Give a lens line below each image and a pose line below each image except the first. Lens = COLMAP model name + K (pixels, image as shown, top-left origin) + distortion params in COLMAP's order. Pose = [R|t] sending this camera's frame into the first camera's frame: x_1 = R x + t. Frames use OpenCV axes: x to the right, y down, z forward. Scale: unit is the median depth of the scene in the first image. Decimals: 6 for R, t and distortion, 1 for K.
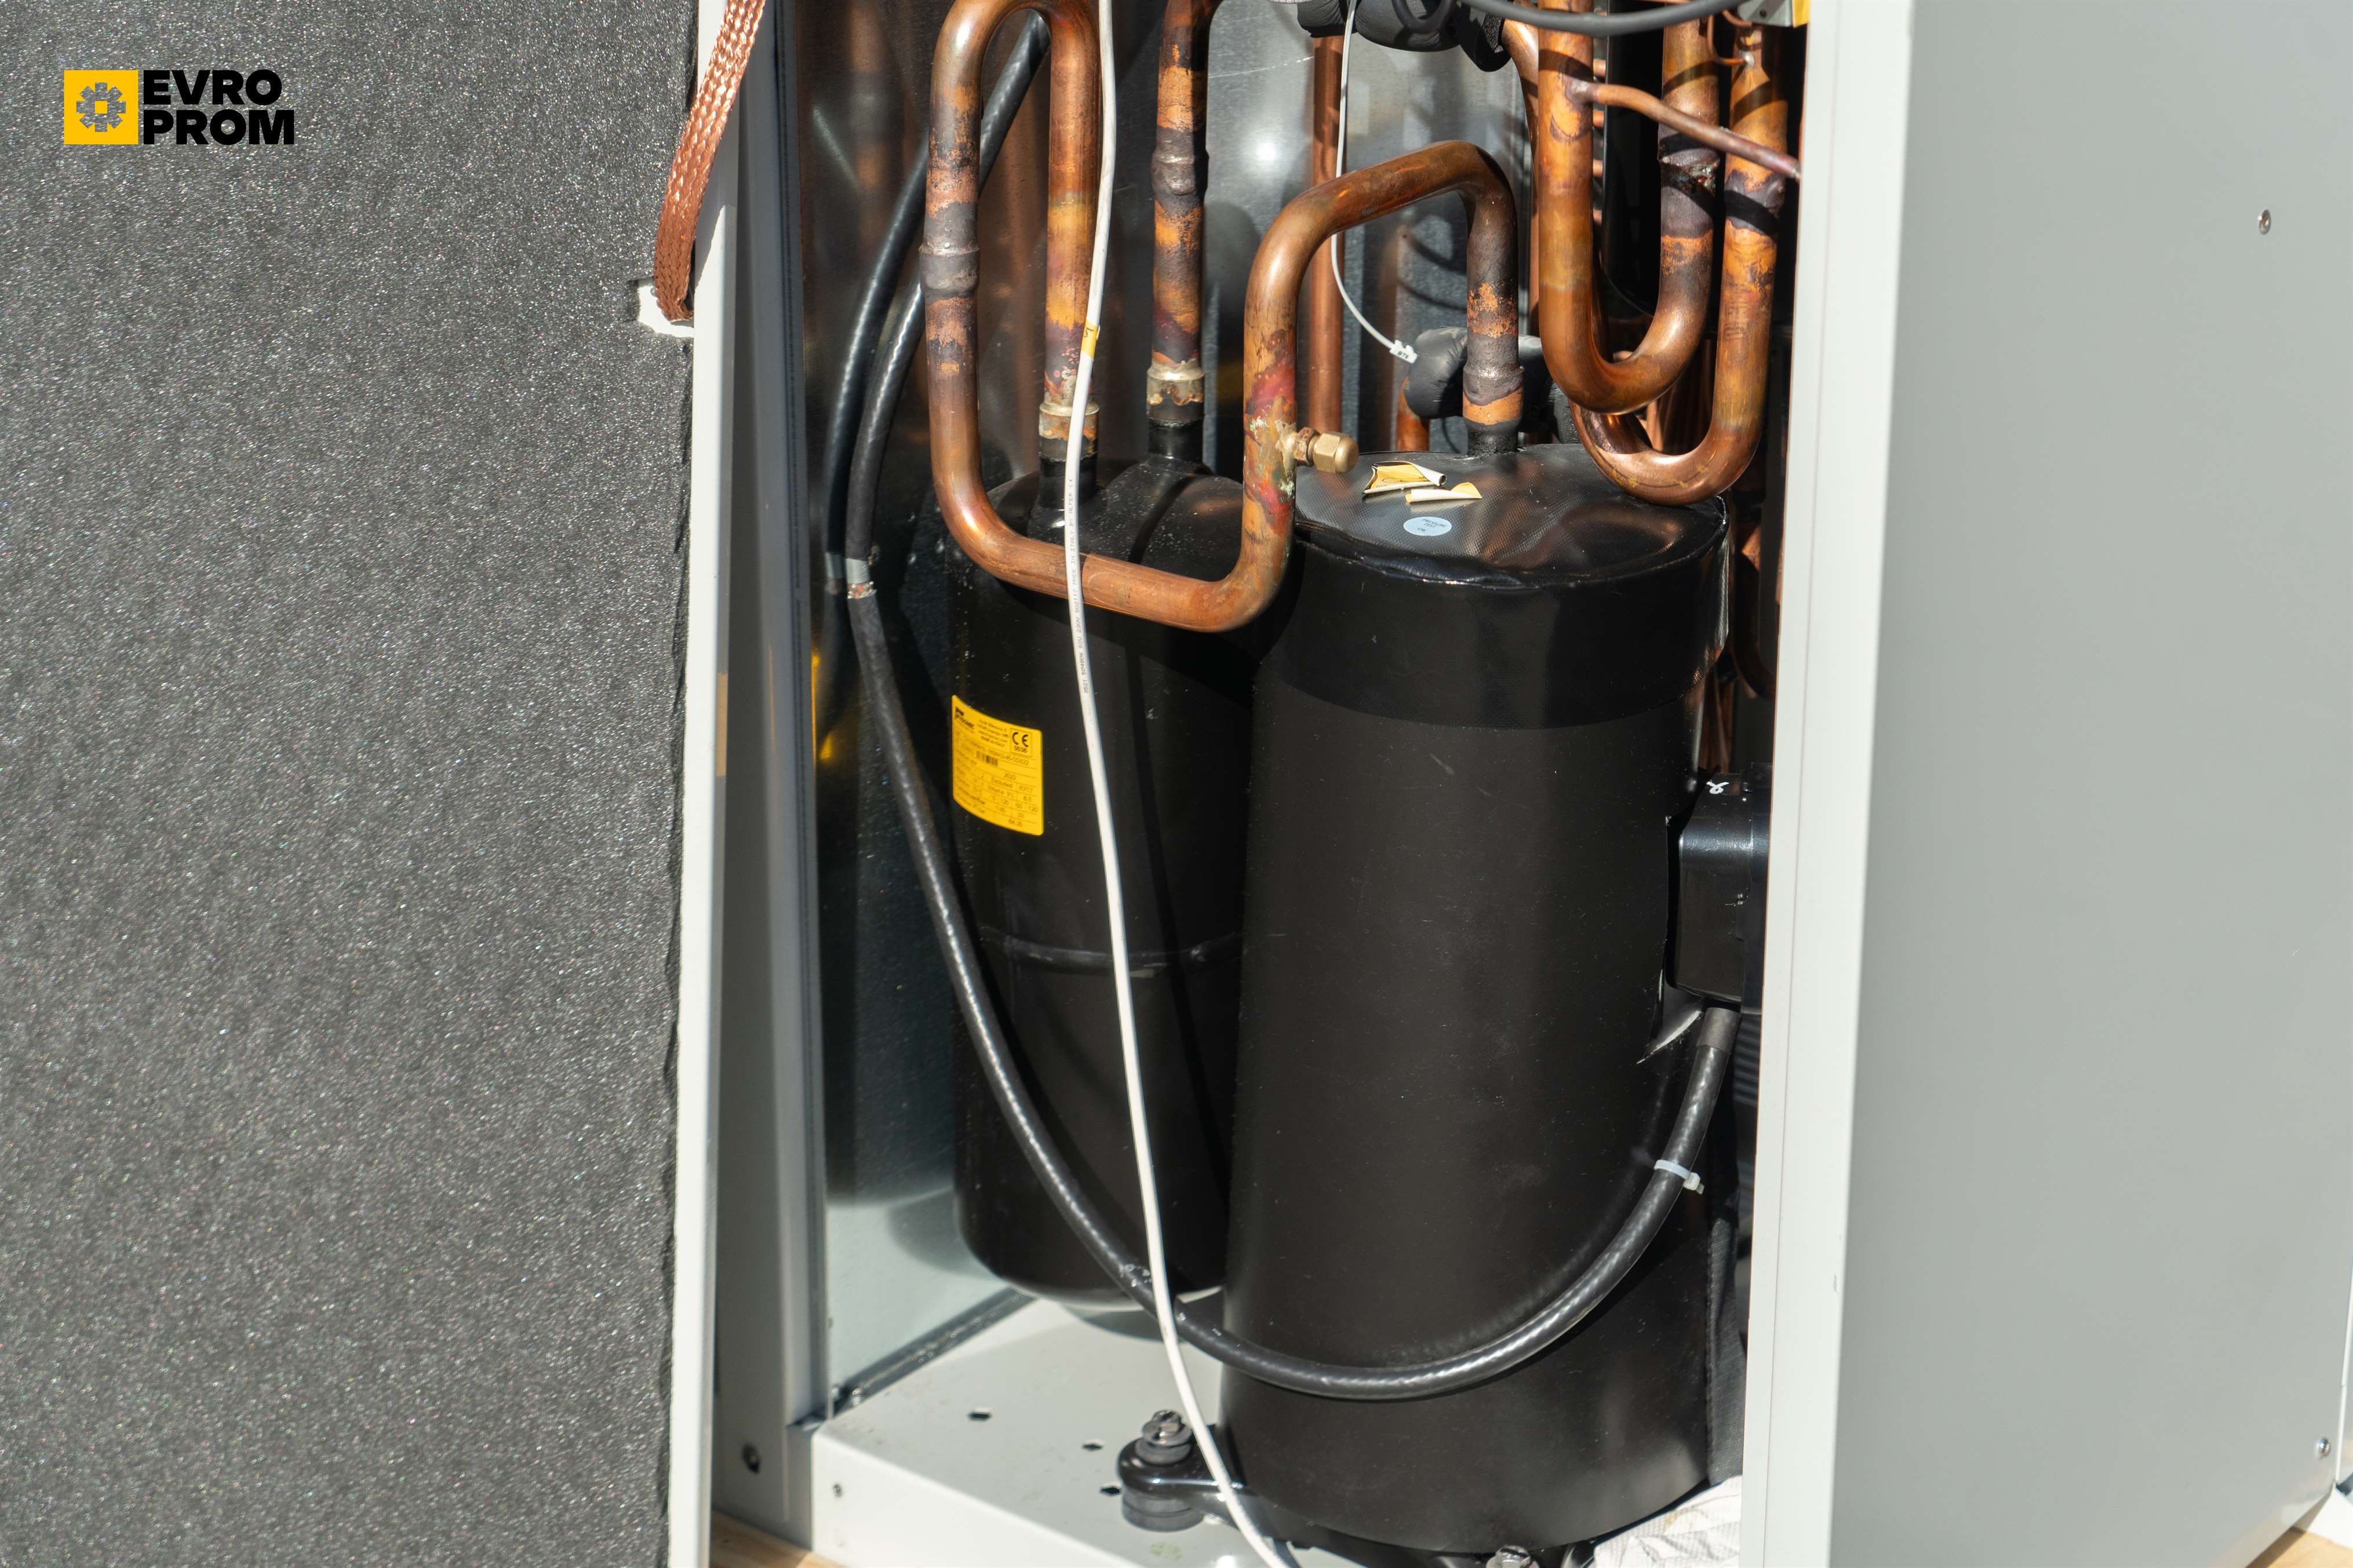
lens RADIAL K [[4881.0, 0, 1166.3], [0, 4881.0, 771.2], [0, 0, 1]] dist [0.073320, 0.000000]
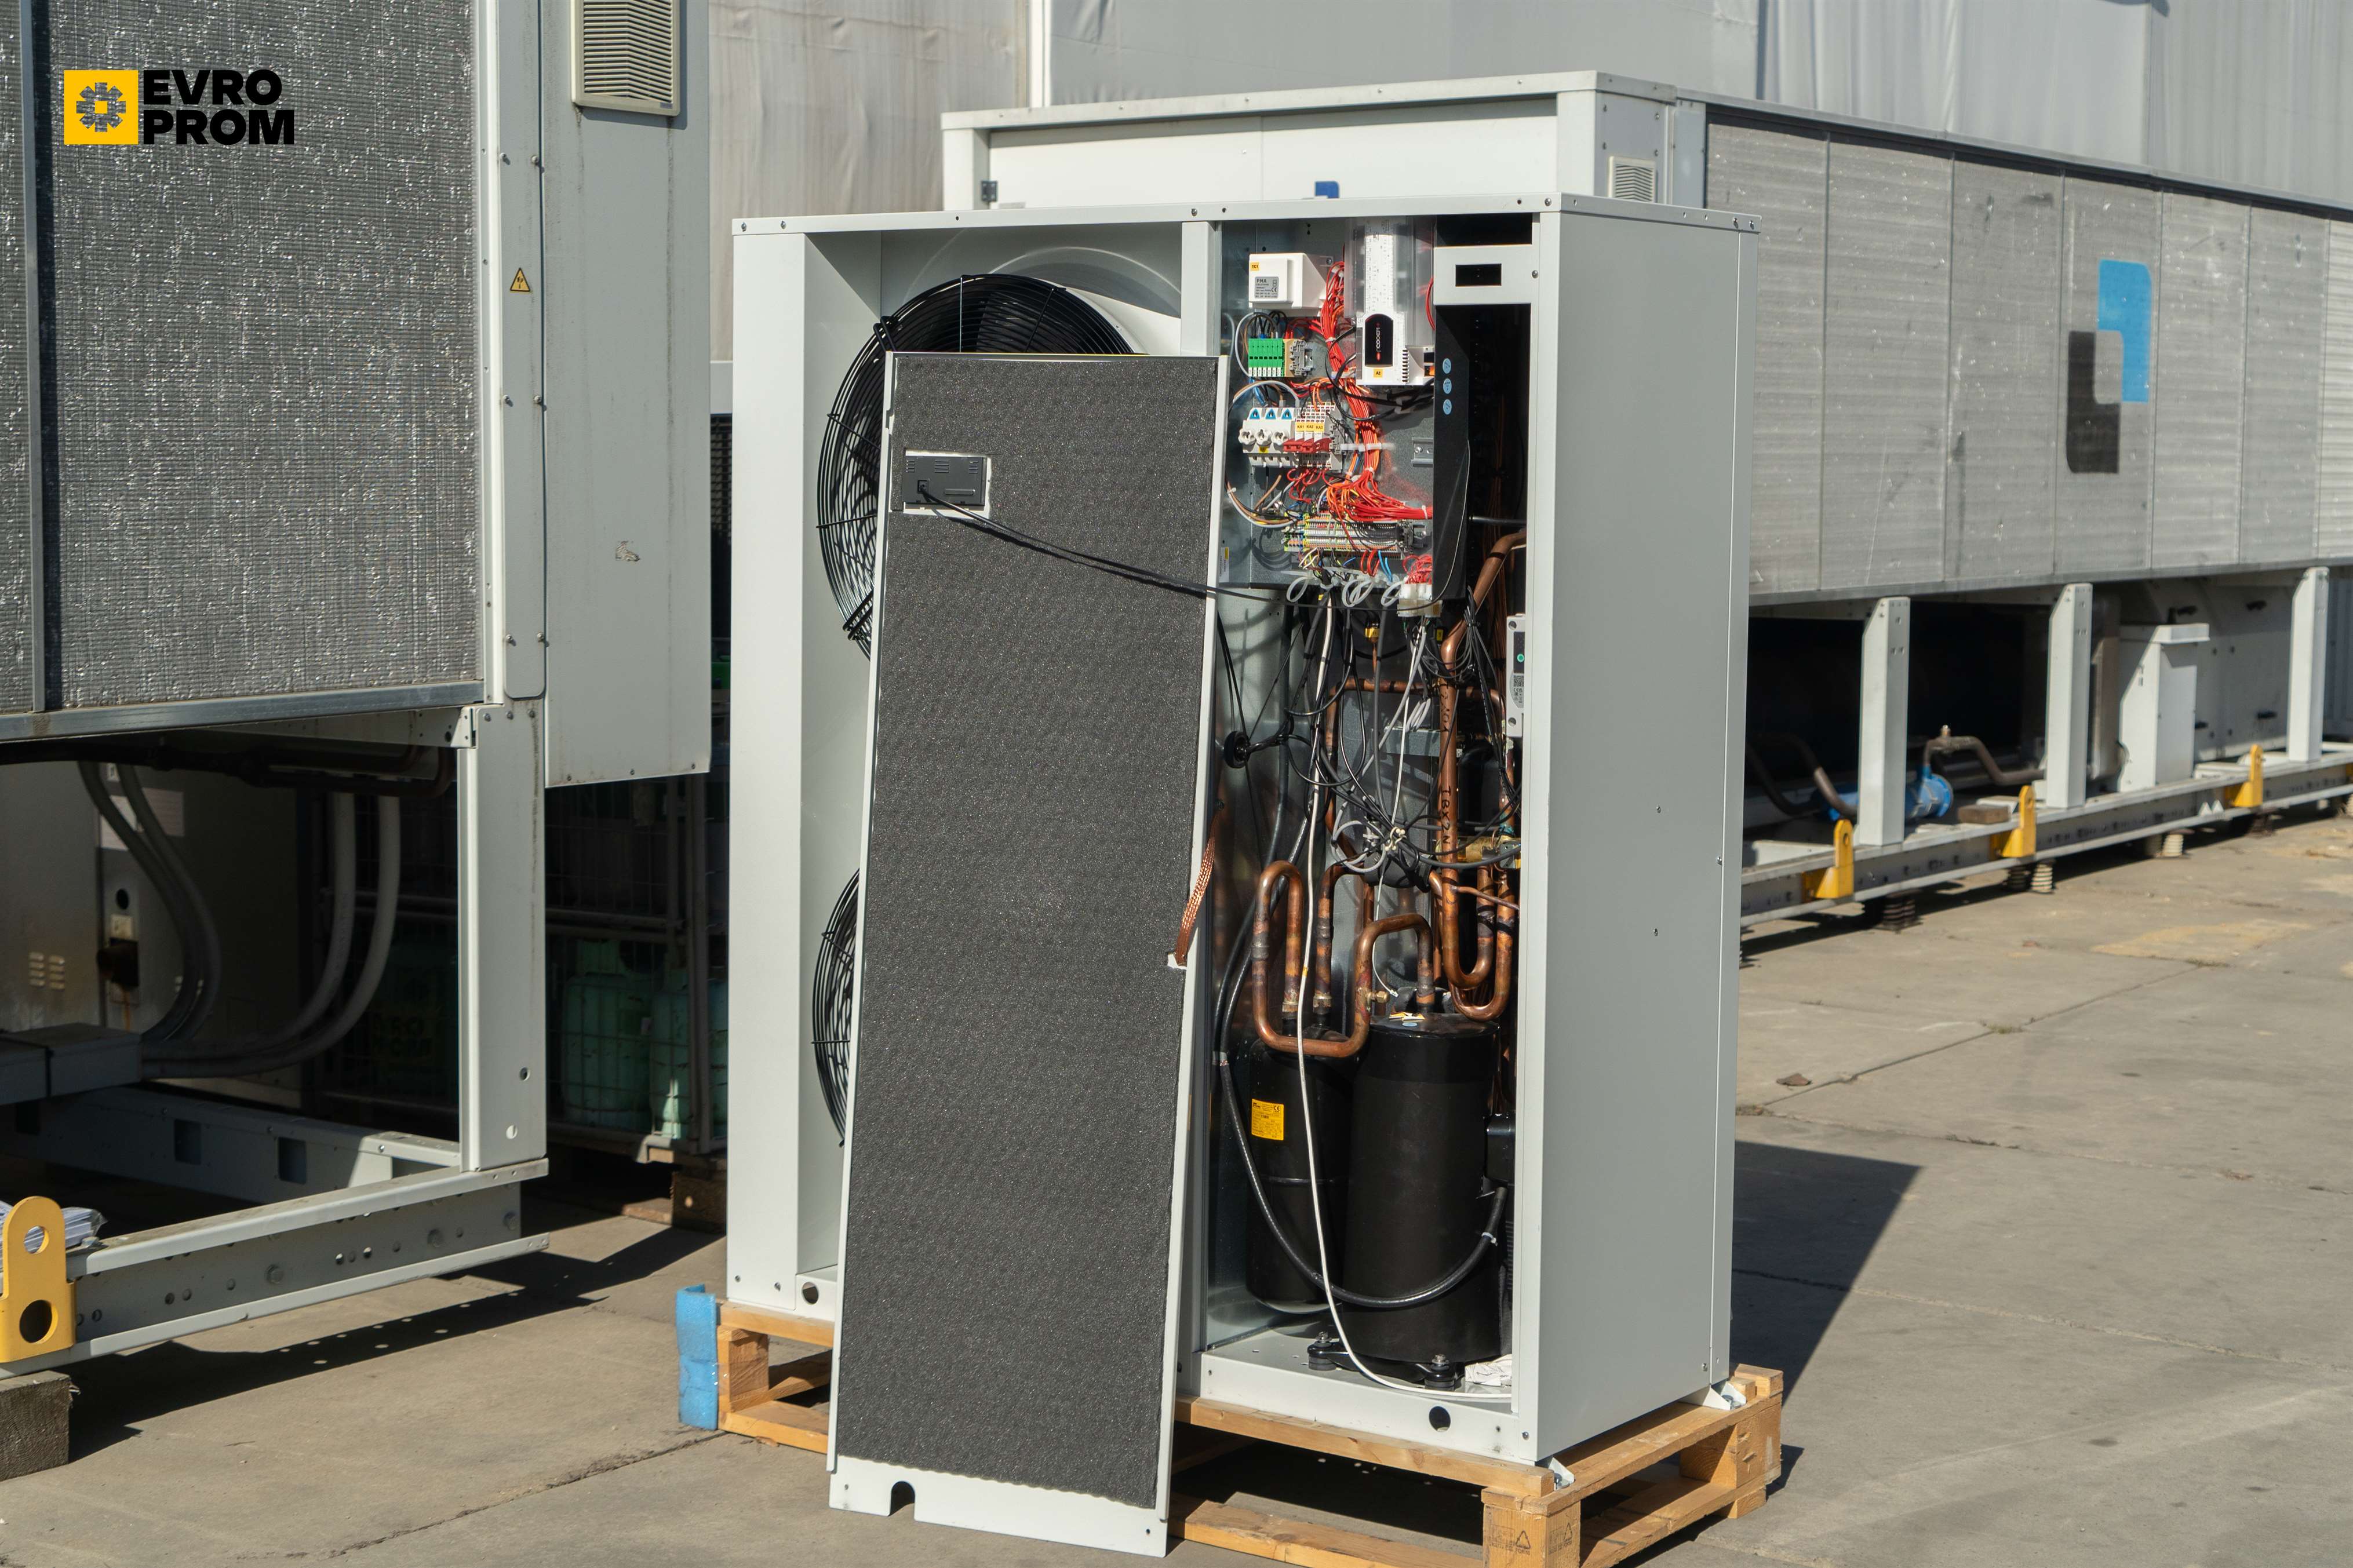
lens RADIAL K [[3566.3, 0, 1178.8], [0, 3566.3, 781.9], [0, 0, 1]] dist [-0.028867, 0.000000]
pose [[0.999273, 0.007839, 0.037307, -0.188583], [0.003045, 0.959091, -0.283081, 0.462312], [-0.038000, 0.282989, 0.958370, -1.313977]]
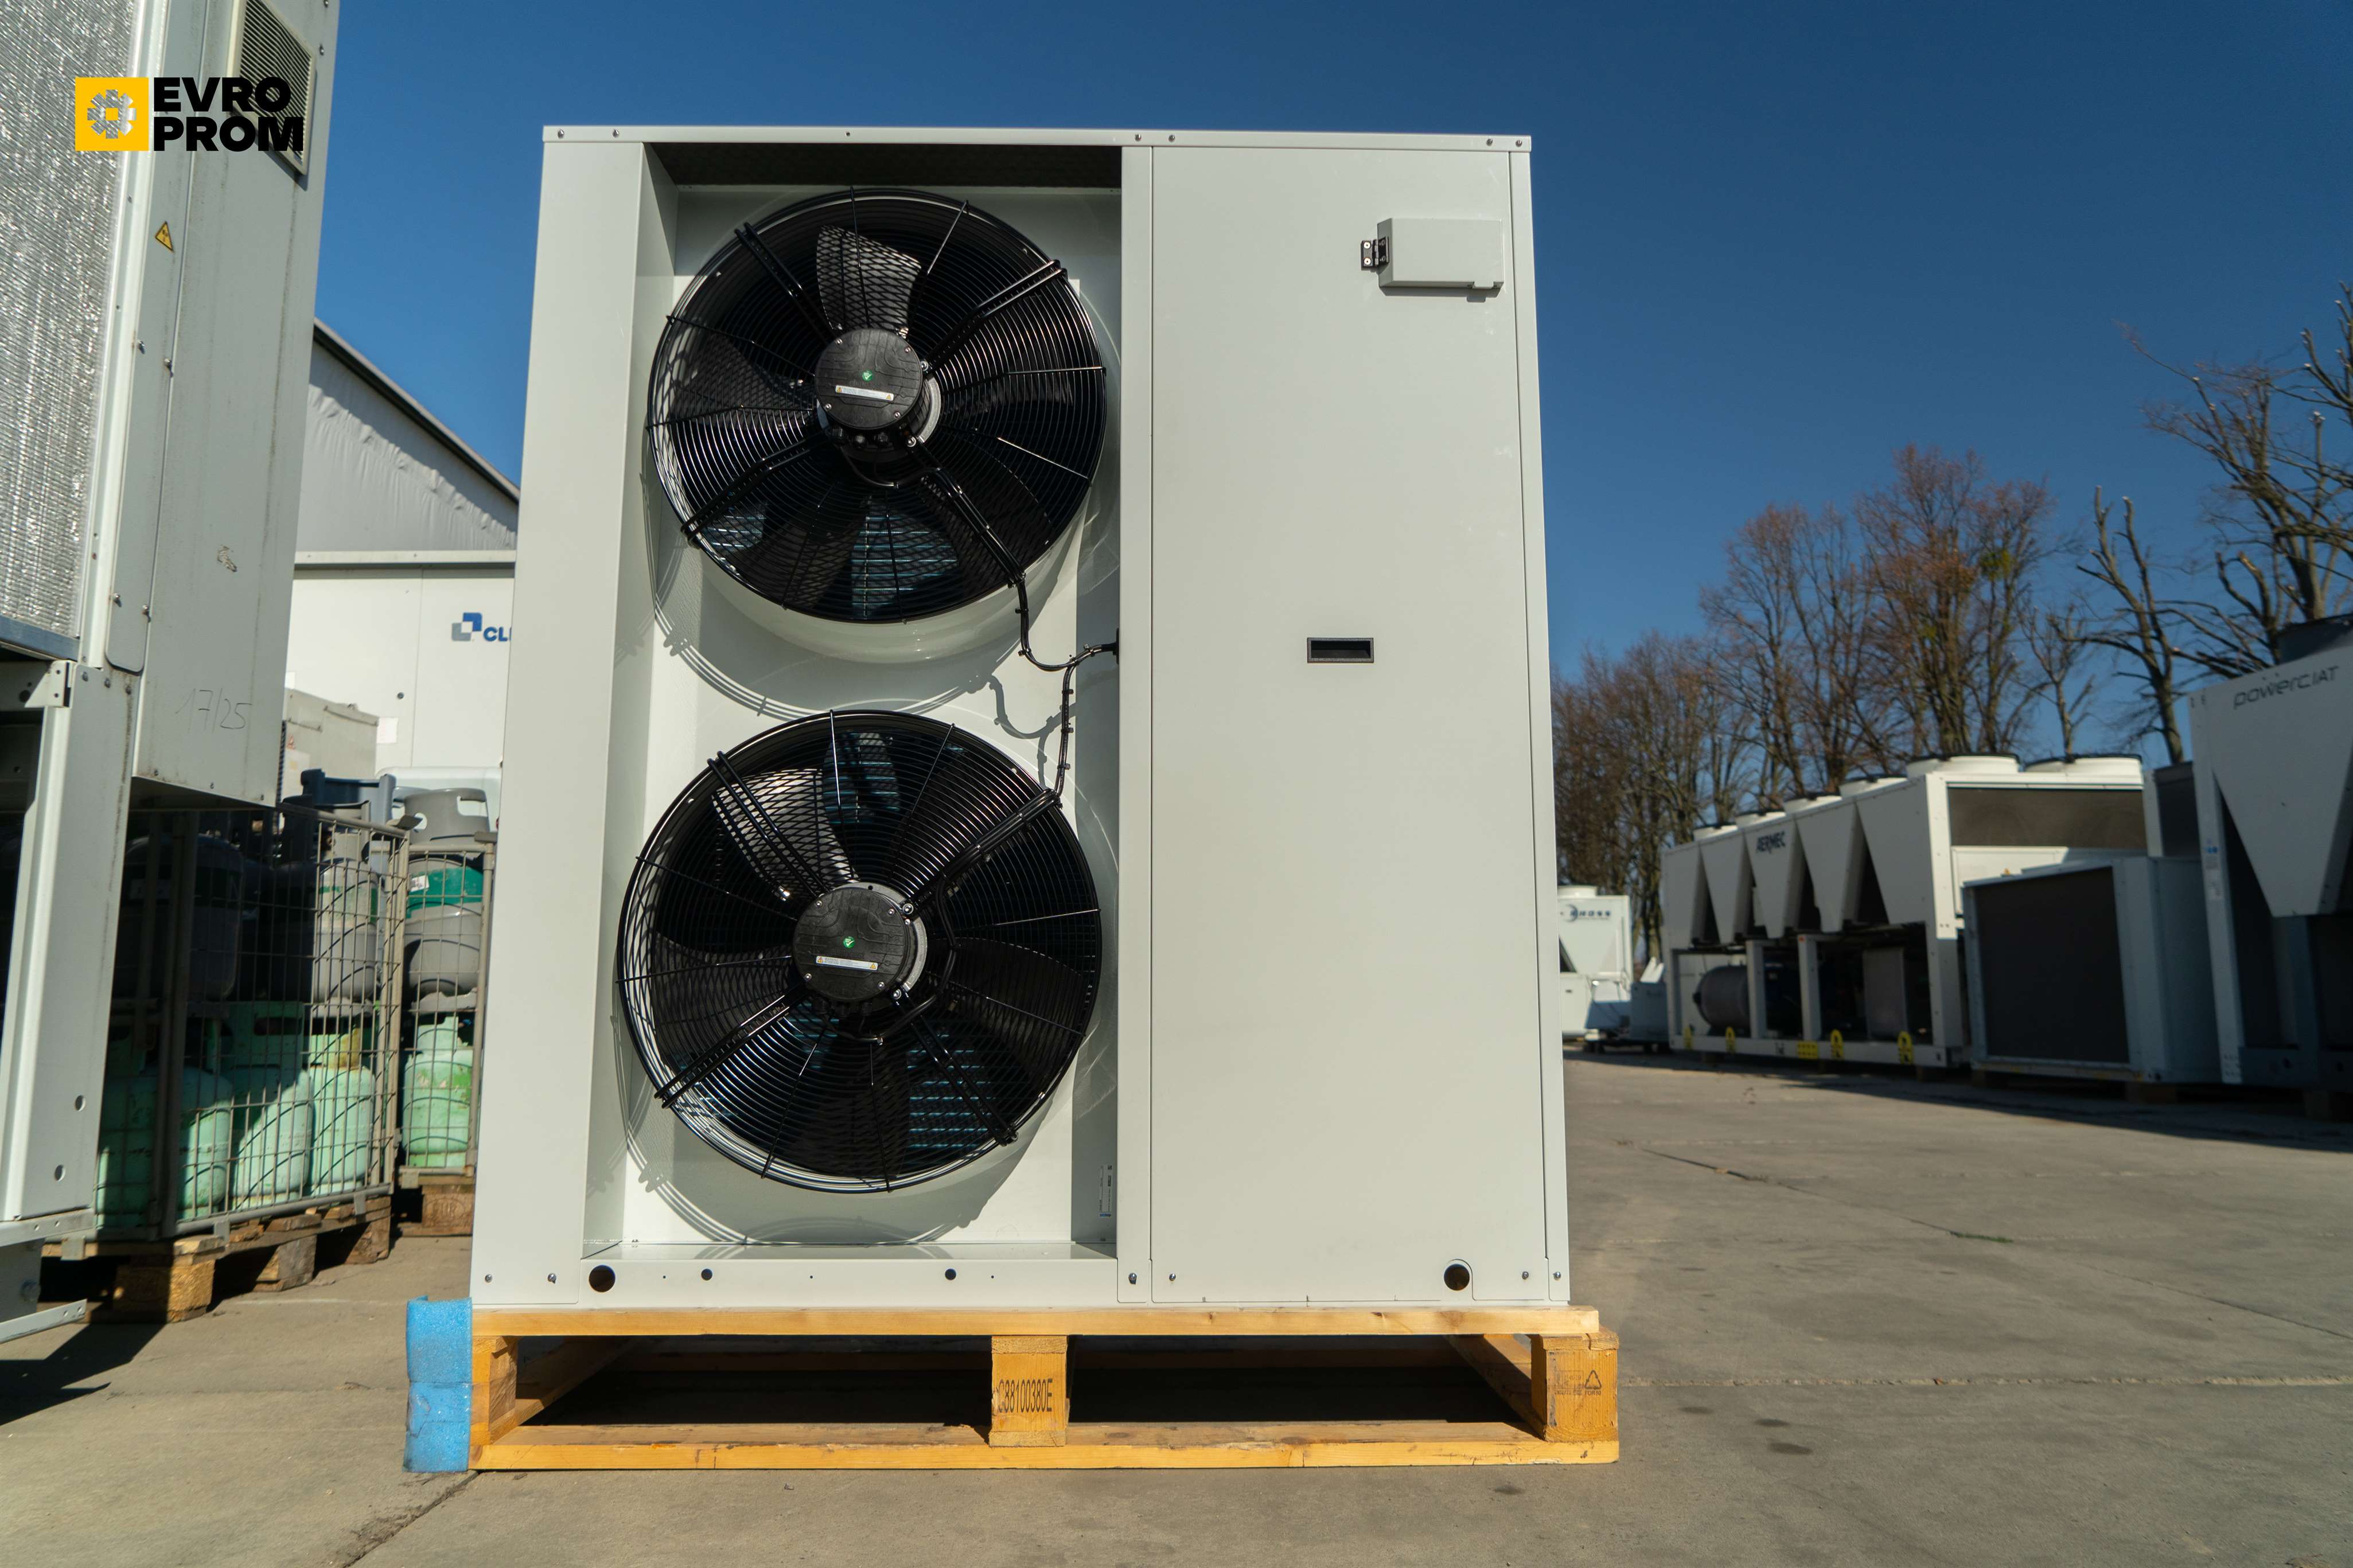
lens RADIAL K [[1609.7, 0, 1177.2], [0, 1609.7, 782.9], [0, 0, 1]] dist [-0.029243, 0.010763]
pose [[0.771292, 0.089429, 0.630167, -0.744059], [0.237878, 0.877830, -0.415727, 0.311768], [-0.590358, 0.470550, 0.655790, 0.289918]]
